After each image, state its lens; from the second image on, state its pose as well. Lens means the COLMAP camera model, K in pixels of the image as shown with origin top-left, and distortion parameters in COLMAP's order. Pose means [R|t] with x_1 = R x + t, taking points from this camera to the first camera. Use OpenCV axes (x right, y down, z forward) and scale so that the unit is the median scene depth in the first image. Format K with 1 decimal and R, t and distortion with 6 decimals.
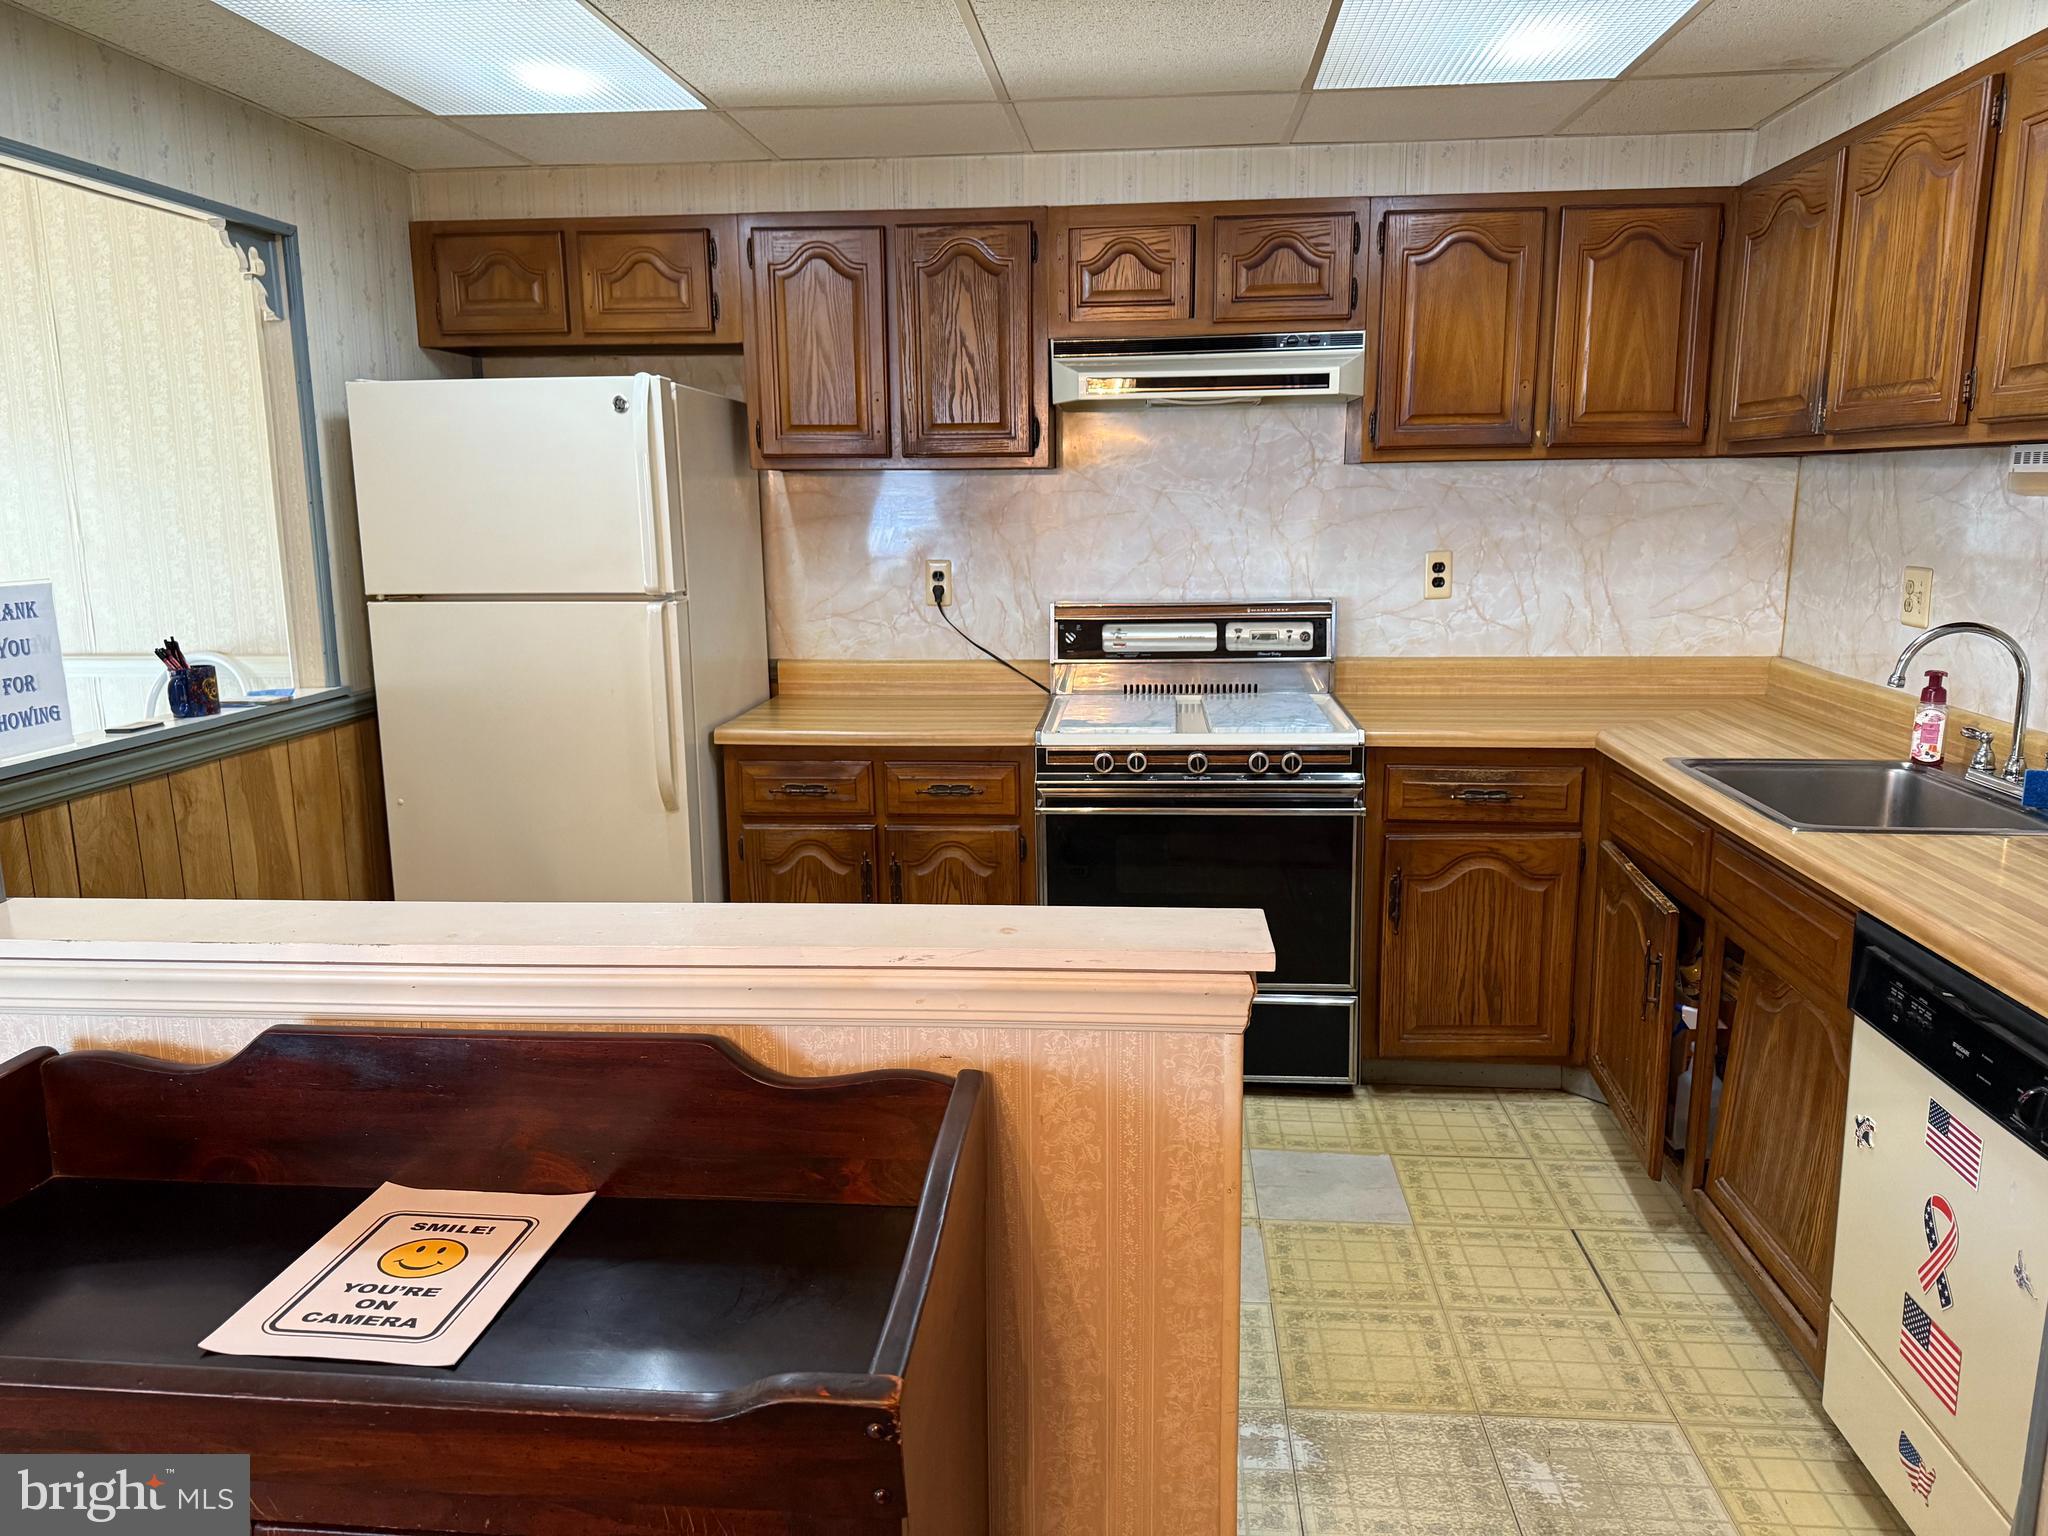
lens RADIAL K [[1458.5, 0, 1027.4], [0, 1458.5, 774.1], [0, 0, 1]] dist [0.106971, -0.096179]
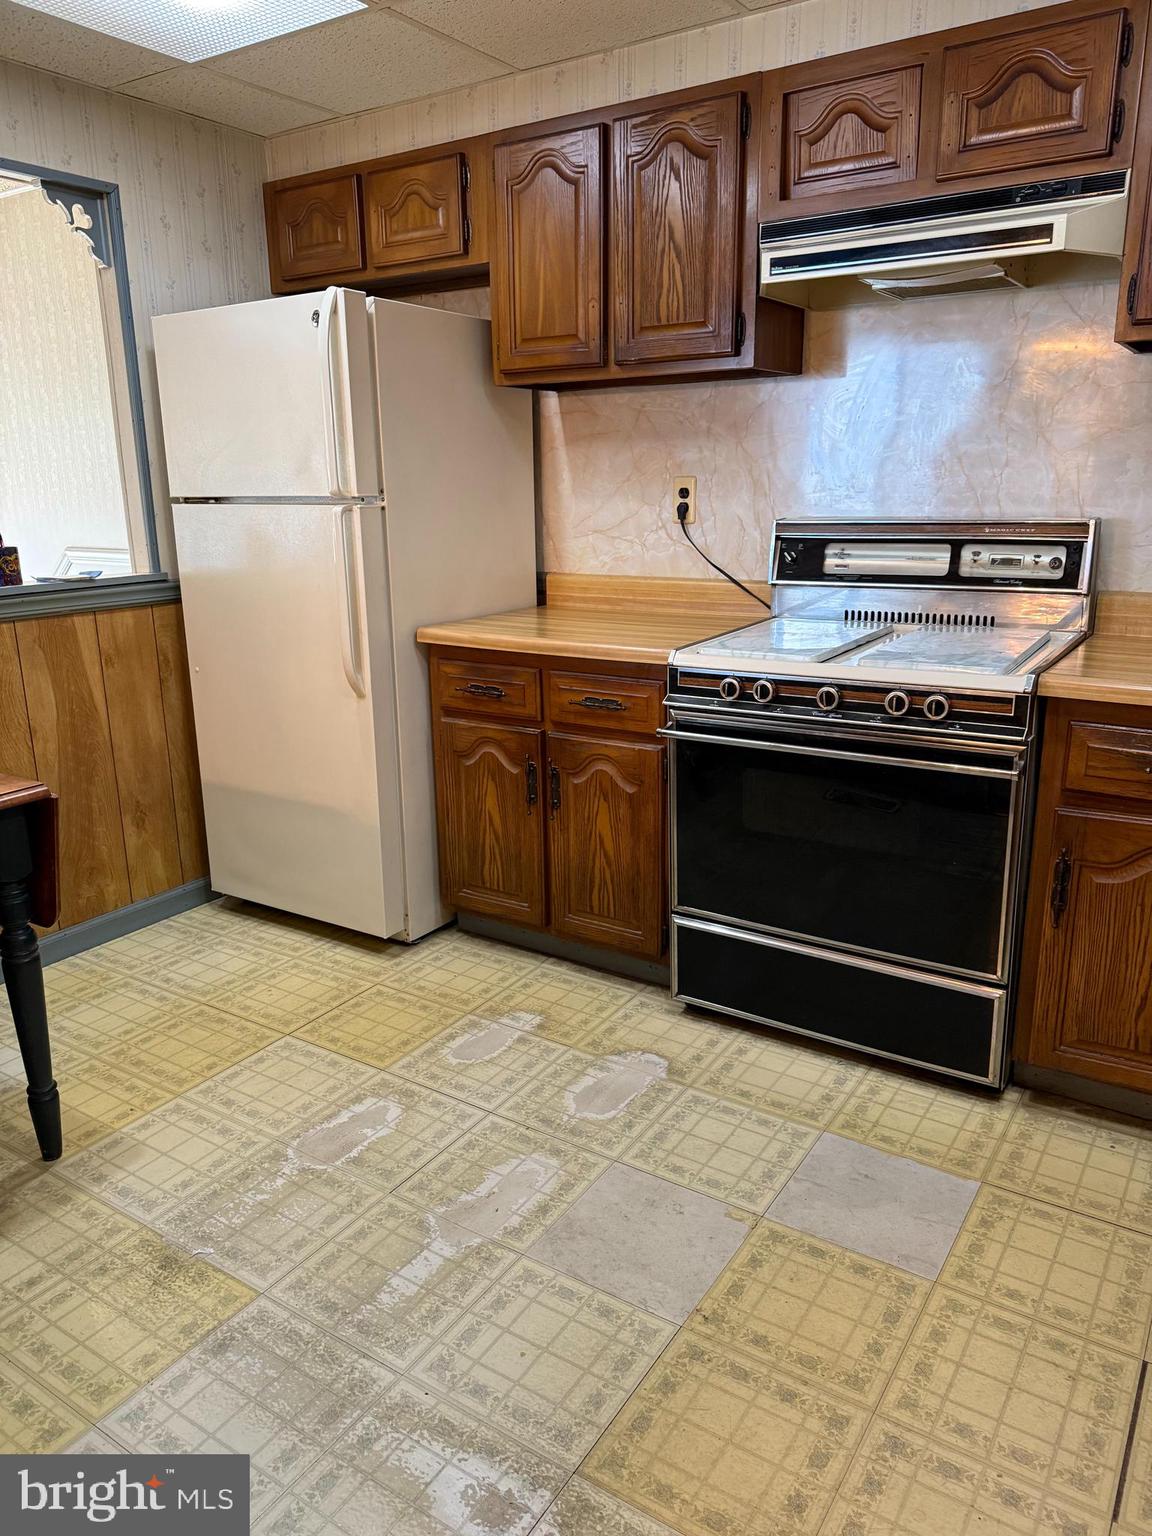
lens RADIAL K [[1093.8, 0, 573.6], [0, 1093.8, 767.5], [0, 0, 1]] dist [0.106971, -0.096179]
pose [[0.878025, 0.121719, -0.462878, 0.290572], [-0.084593, 0.991362, 0.100229, -0.019519], [0.471079, -0.048847, 0.880737, 0.323948]]
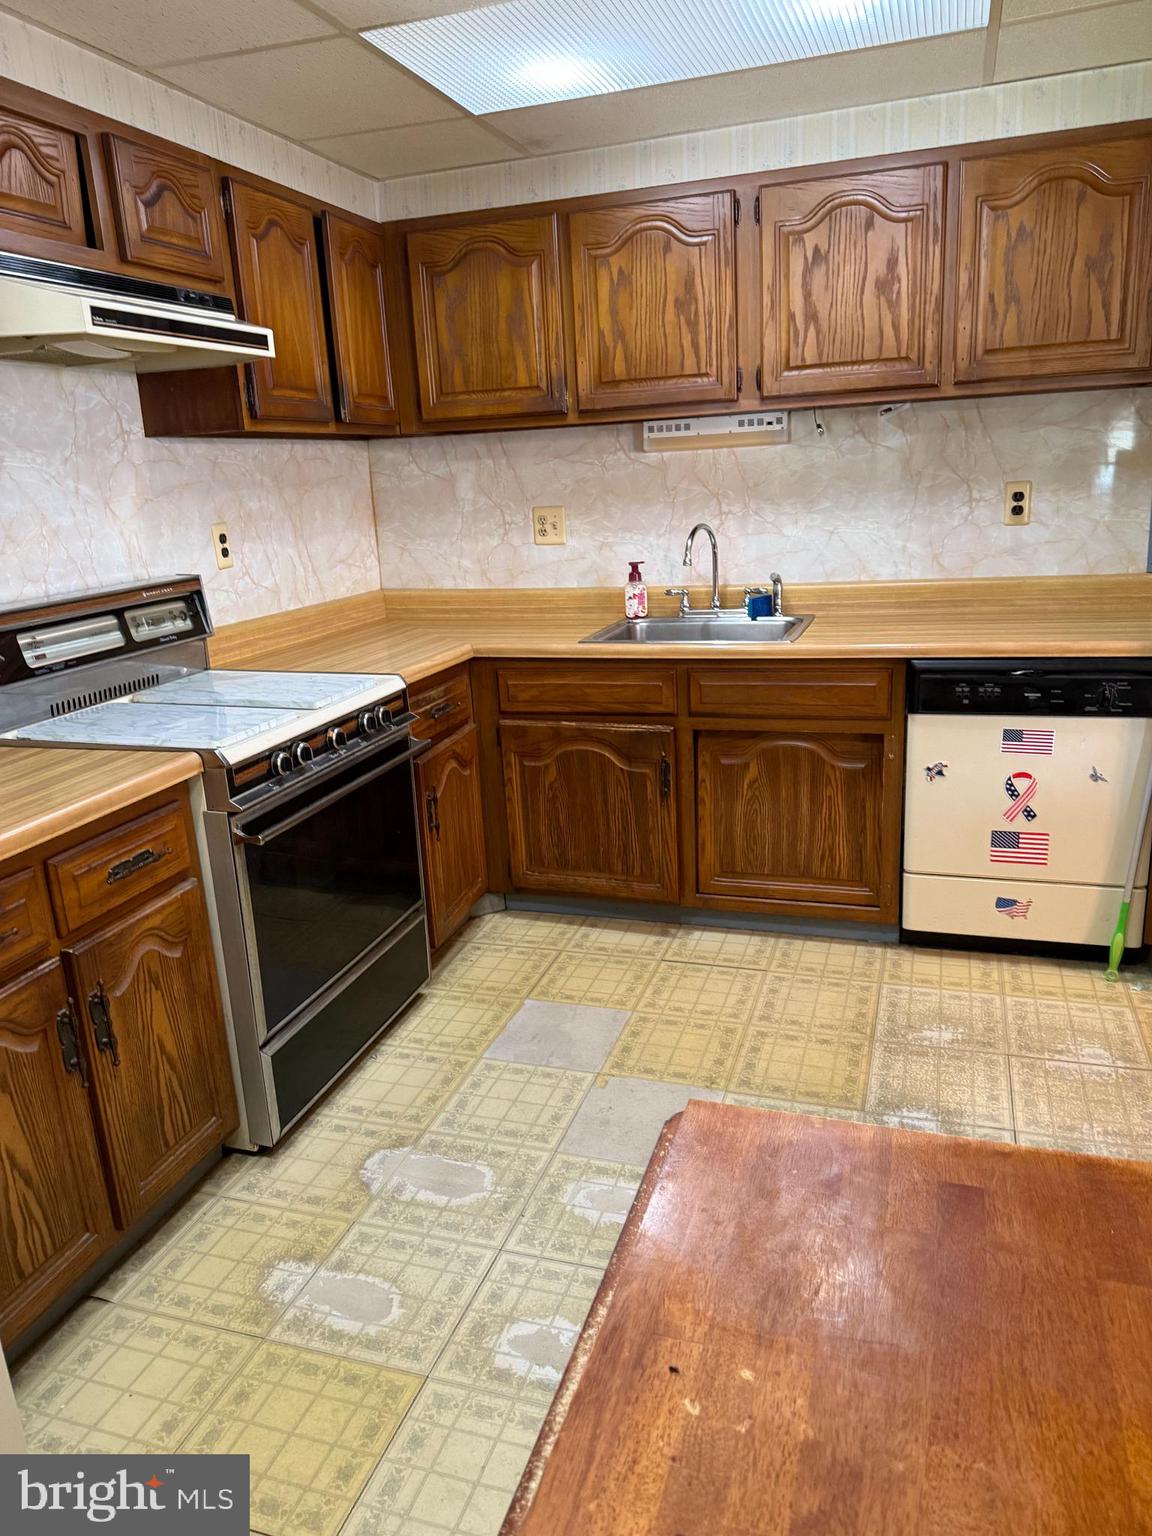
lens RADIAL K [[1093.8, 0, 578.5], [0, 1093.8, 777.1], [0, 0, 1]] dist [0.106971, -0.096179]
pose [[0.233153, -0.269820, 0.934257, -0.524017], [0.239138, 0.947141, 0.213862, -0.098477], [-0.942578, 0.173553, 0.285353, 0.629549]]
